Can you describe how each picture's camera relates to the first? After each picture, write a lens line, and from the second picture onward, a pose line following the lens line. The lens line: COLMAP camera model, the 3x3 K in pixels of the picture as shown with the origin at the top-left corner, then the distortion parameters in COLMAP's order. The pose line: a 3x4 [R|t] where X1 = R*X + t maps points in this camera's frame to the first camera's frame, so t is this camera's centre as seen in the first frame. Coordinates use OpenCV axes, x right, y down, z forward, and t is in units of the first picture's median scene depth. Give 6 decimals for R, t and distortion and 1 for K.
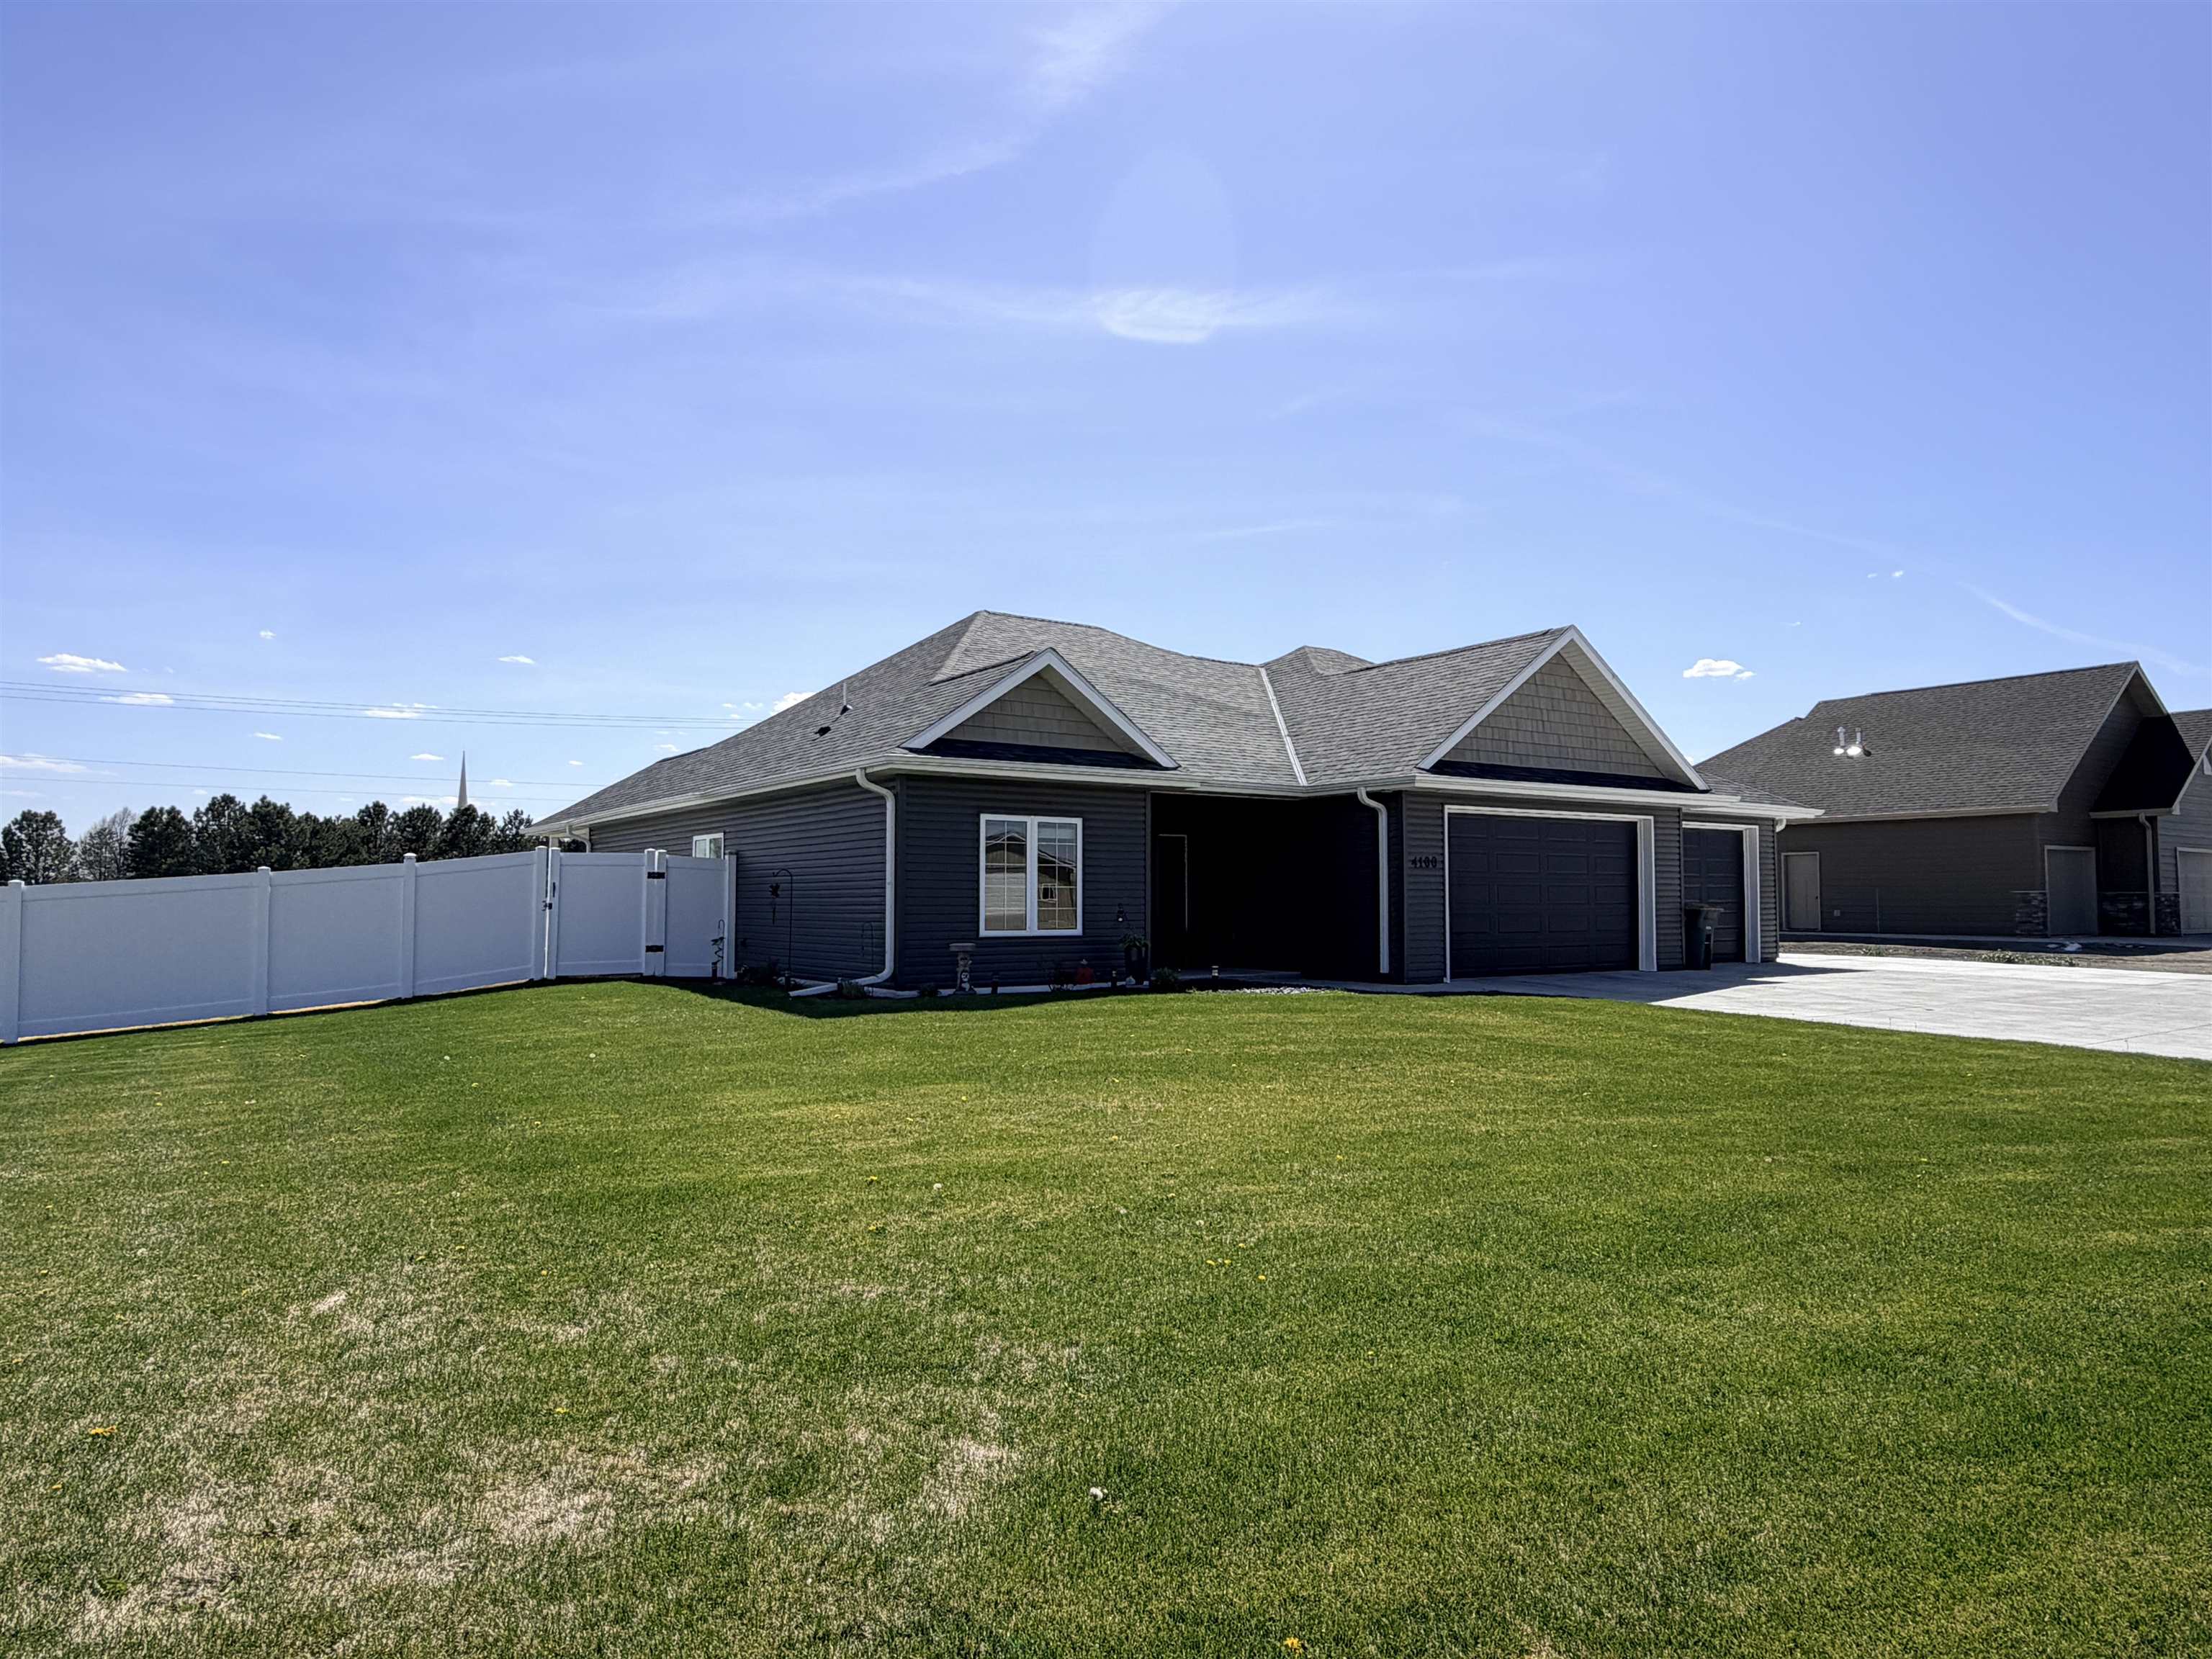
lens RADIAL K [[1363.9, 0, 1099.9], [0, 1363.9, 829.4], [0, 0, 1]] dist [-0.001206, 0.003080]
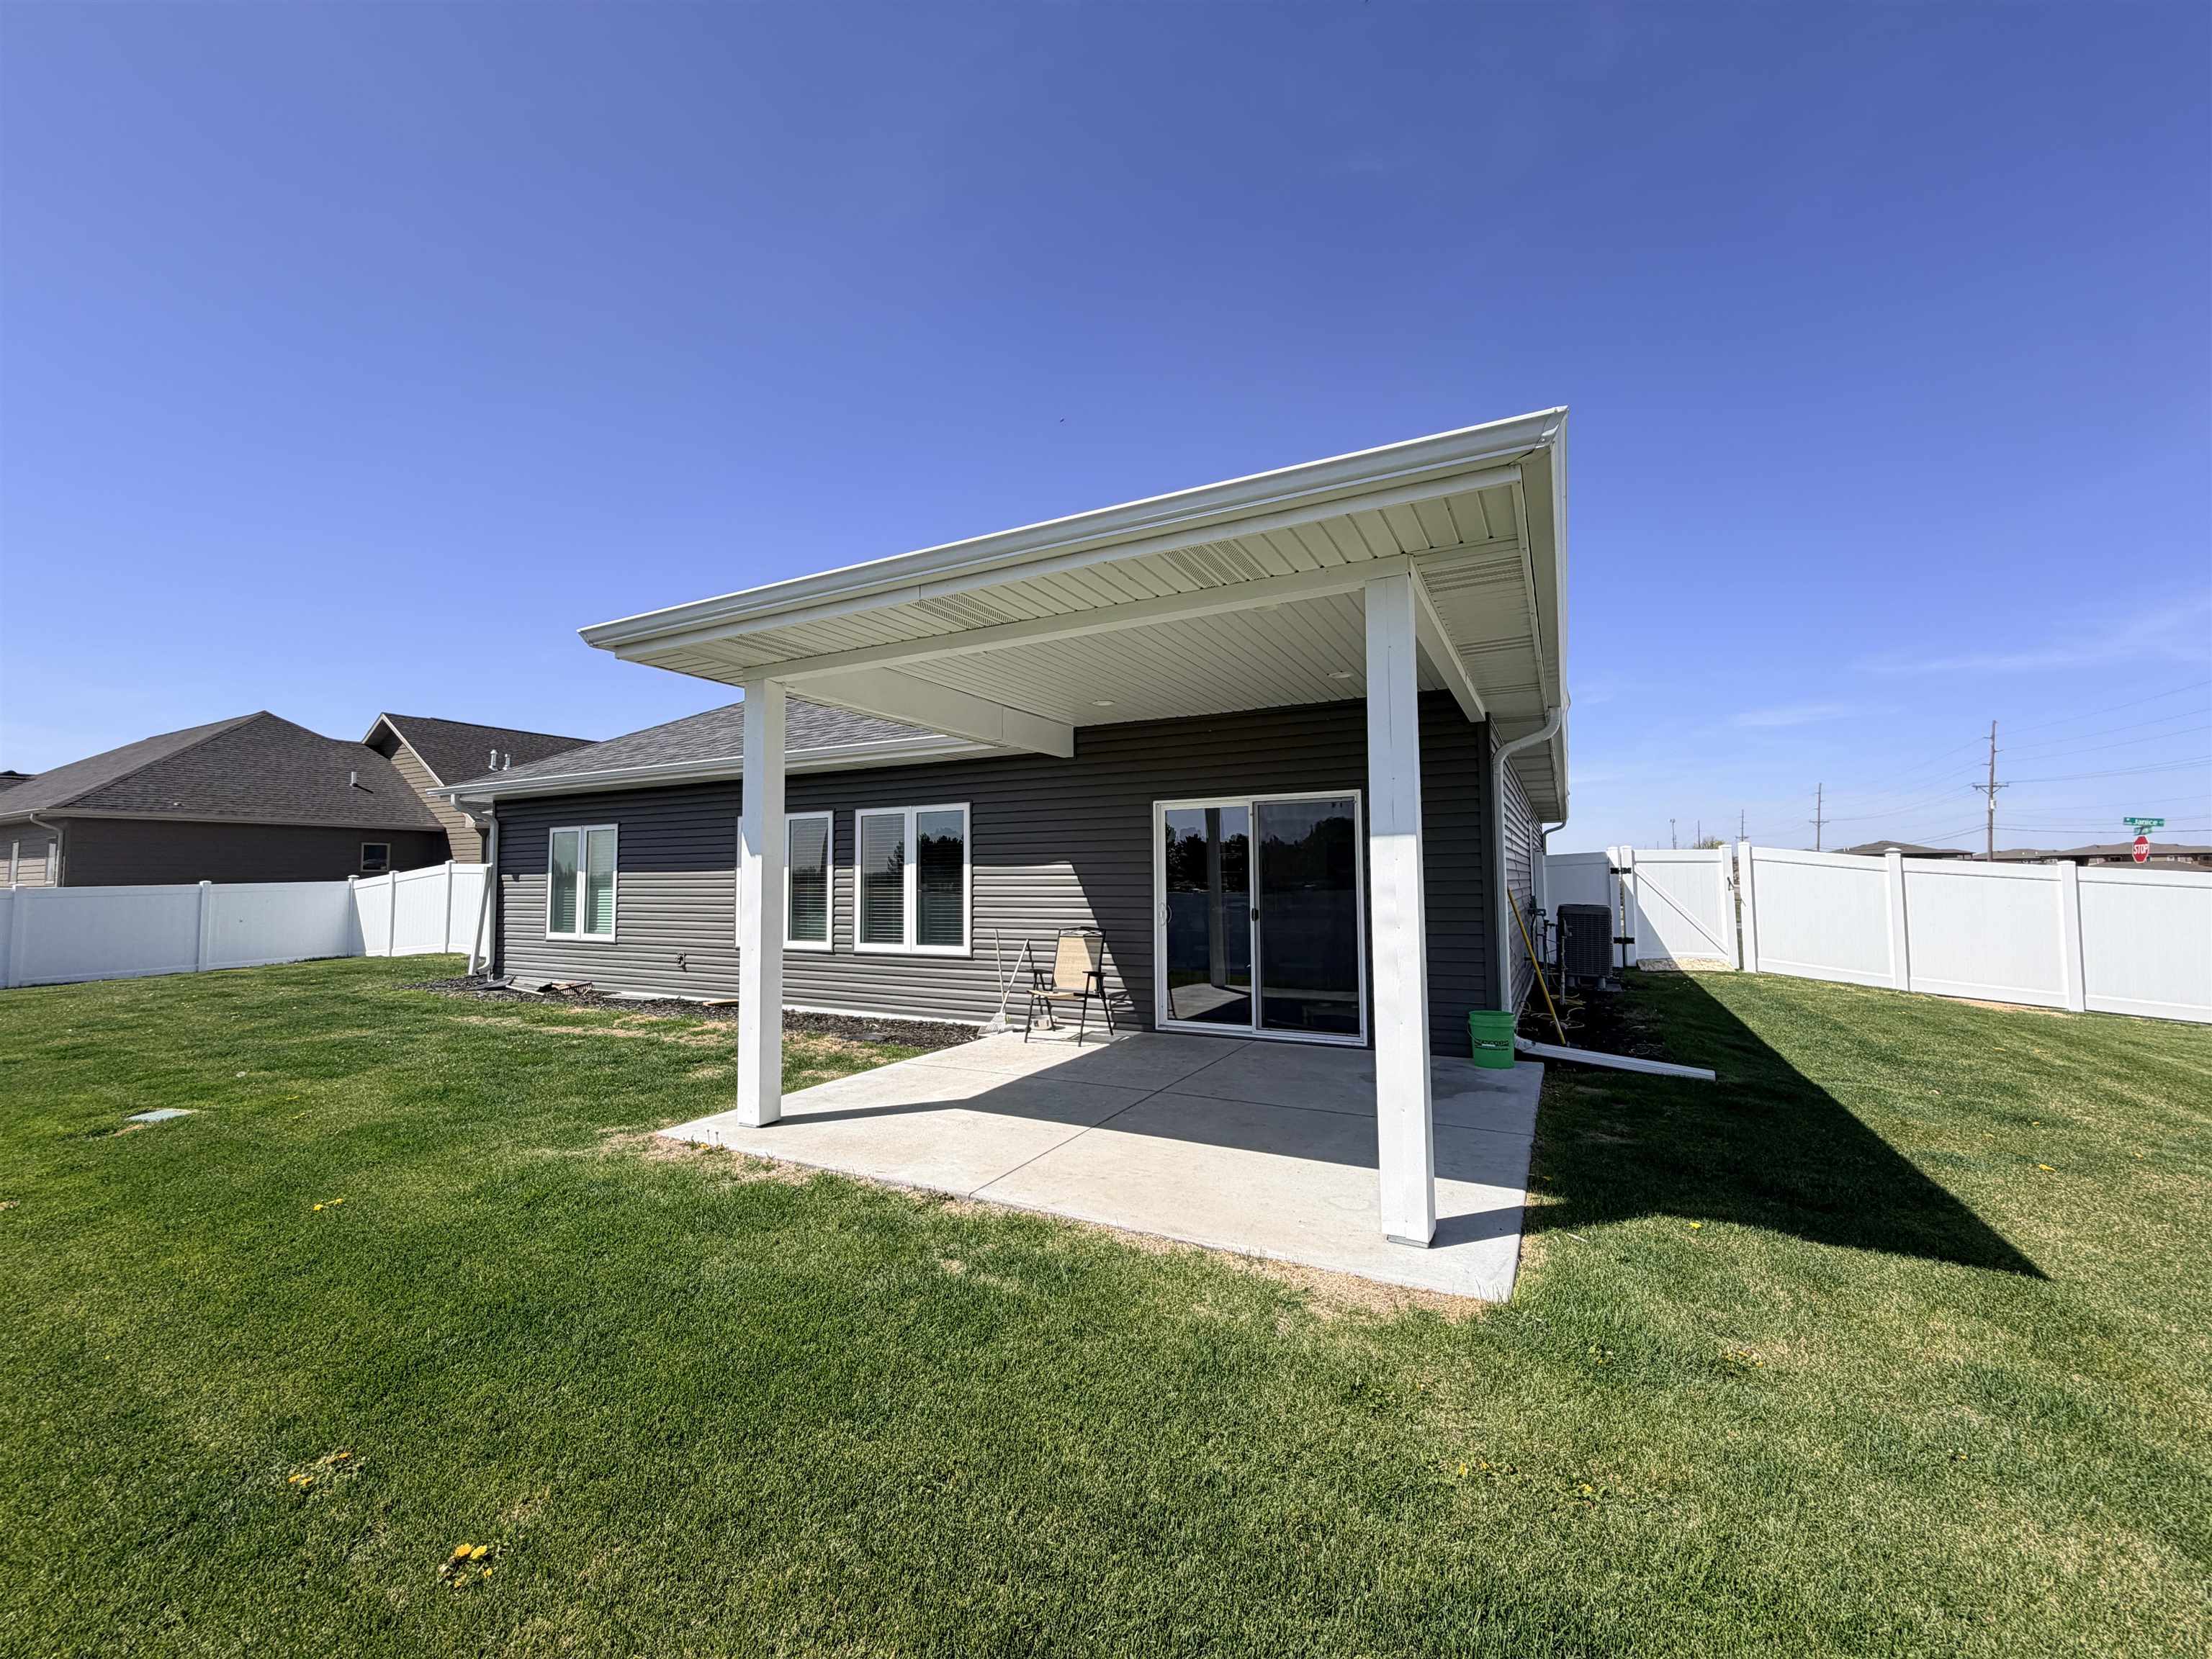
lens RADIAL K [[883.2, 0, 1101.4], [0, 883.2, 826.2], [0, 0, 1]] dist [0.002423, -0.000231]
pose [[0.457678, -0.063190, -0.886870, 0.377659], [0.054597, 0.997586, -0.042903, 0.024828], [0.887440, -0.028785, 0.460023, 0.678504]]
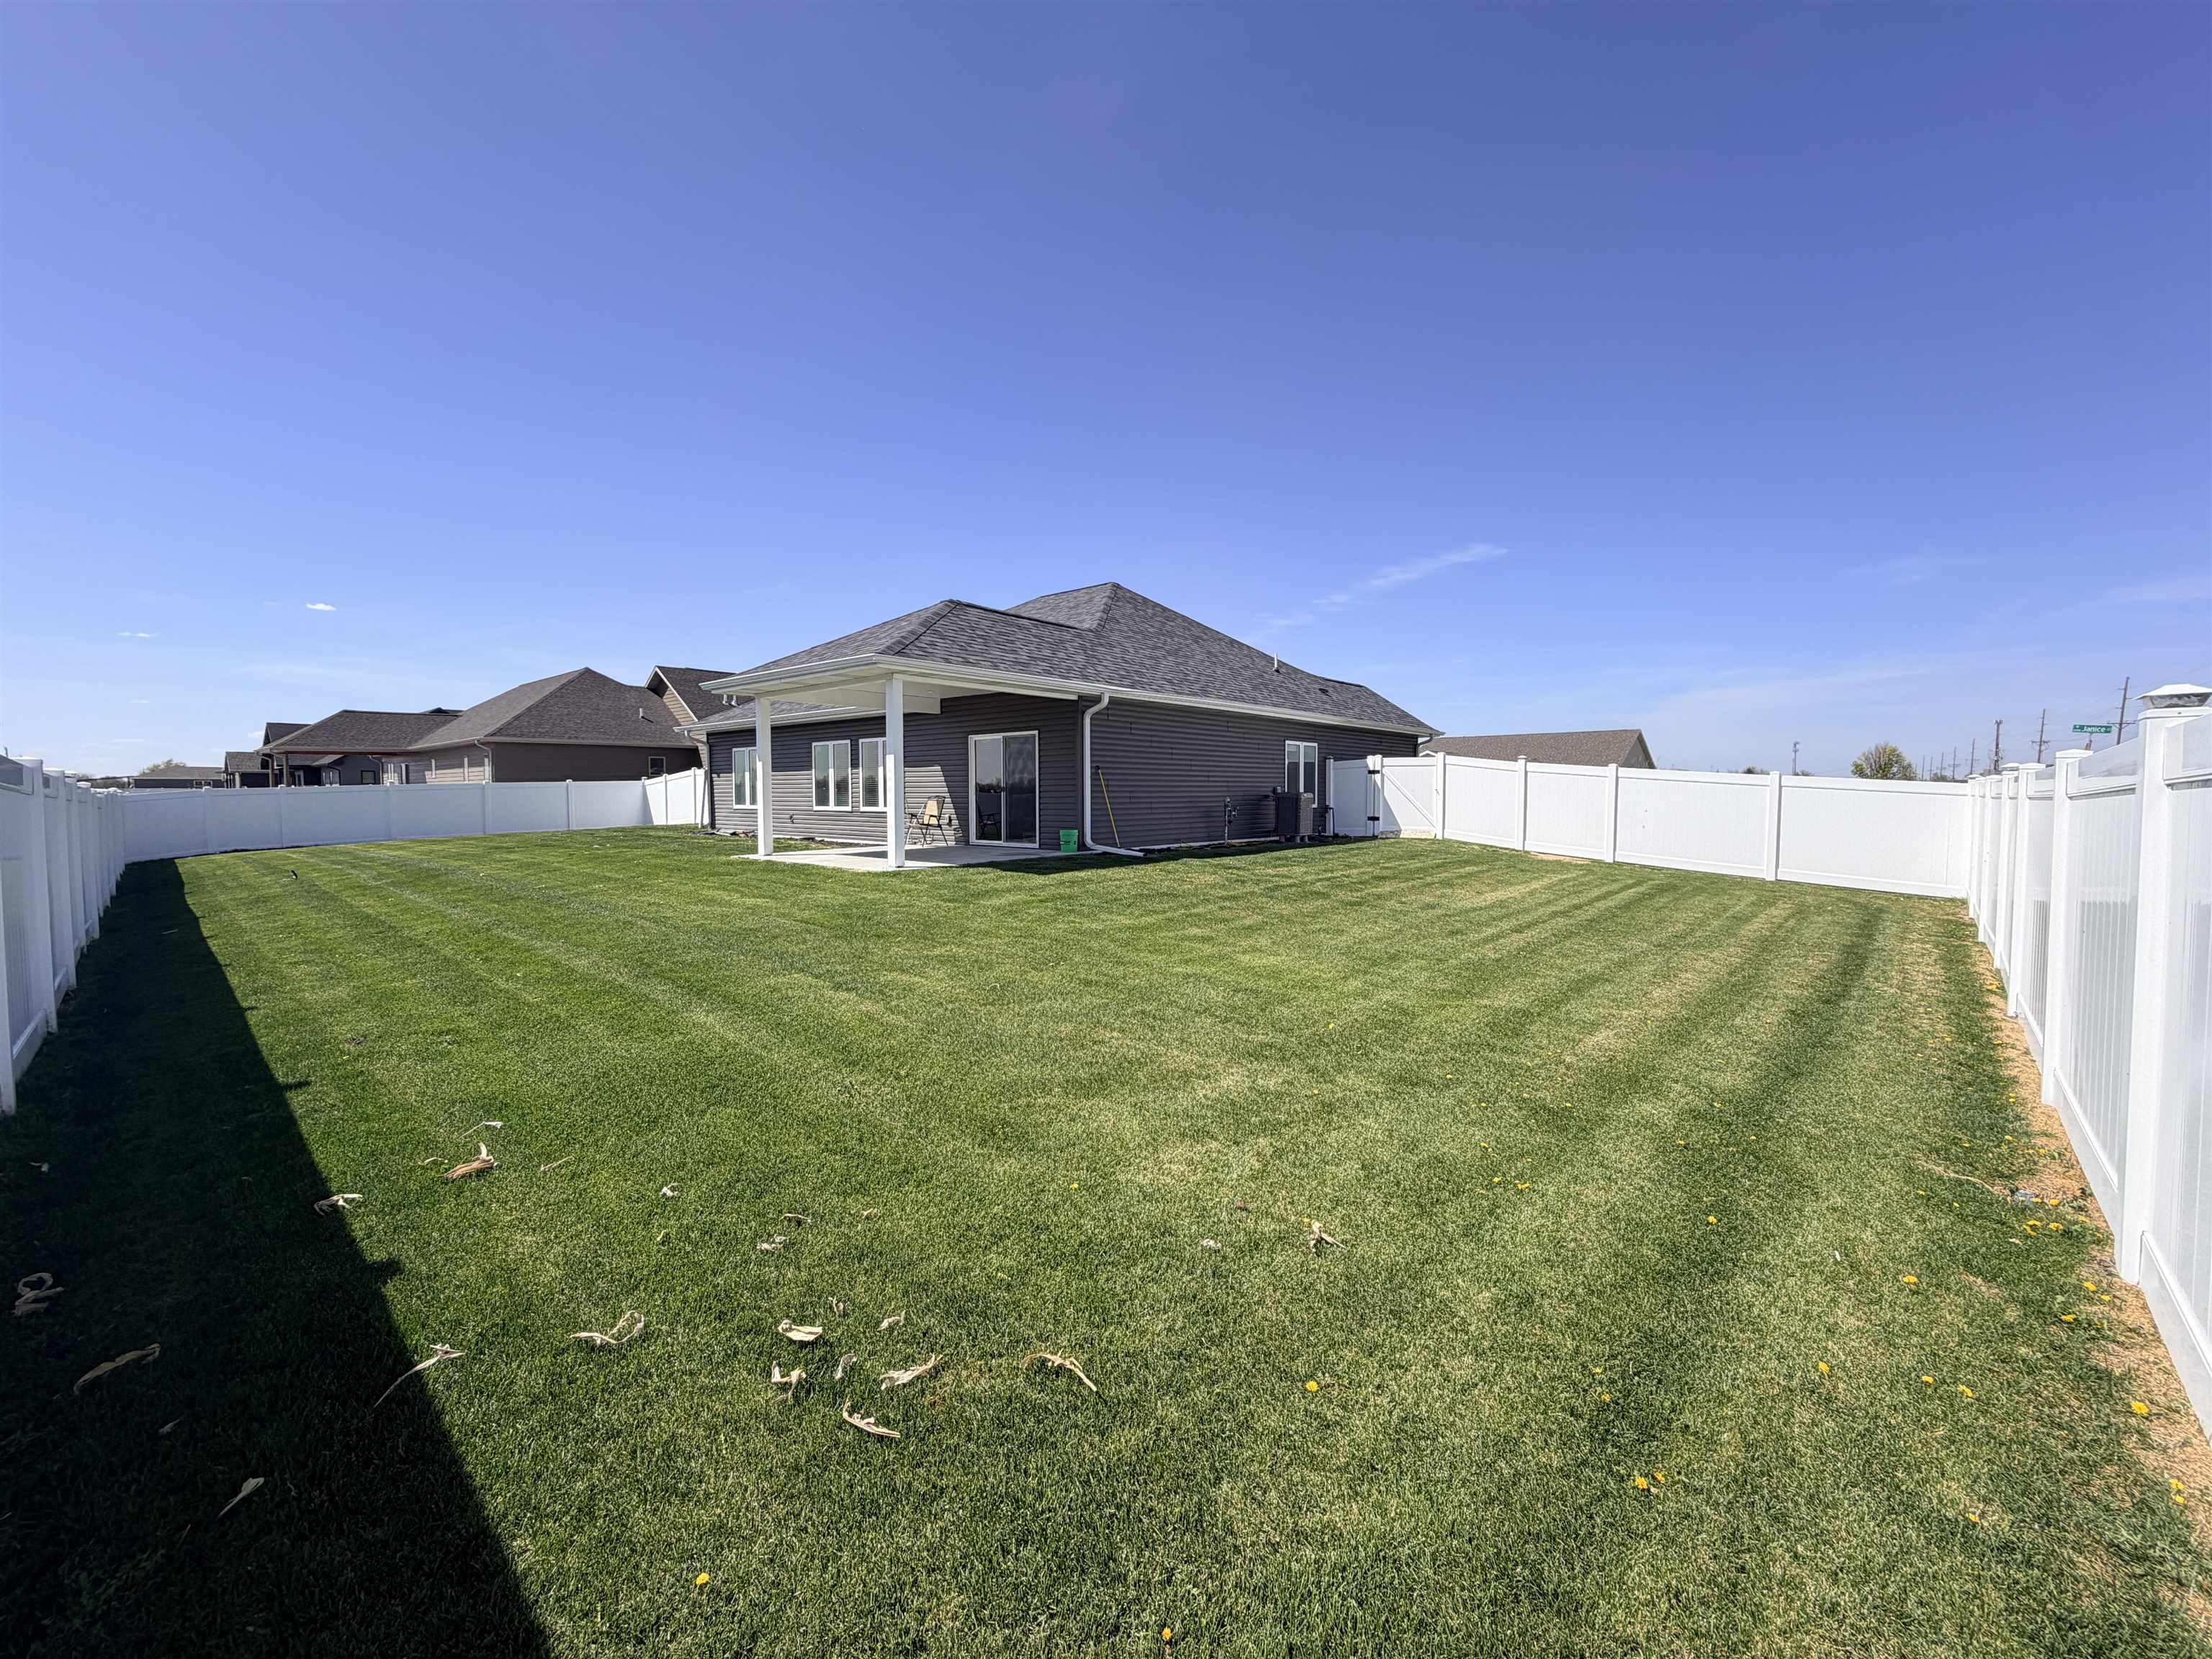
lens RADIAL K [[883.2, 0, 1105.3], [0, 883.2, 833.2], [0, 0, 1]] dist [0.002423, -0.000231]
pose [[0.246841, 0.039464, -0.968252, 0.824301], [0.053297, 0.997105, 0.054227, 0.048238], [0.967589, -0.064990, 0.244023, 0.788050]]
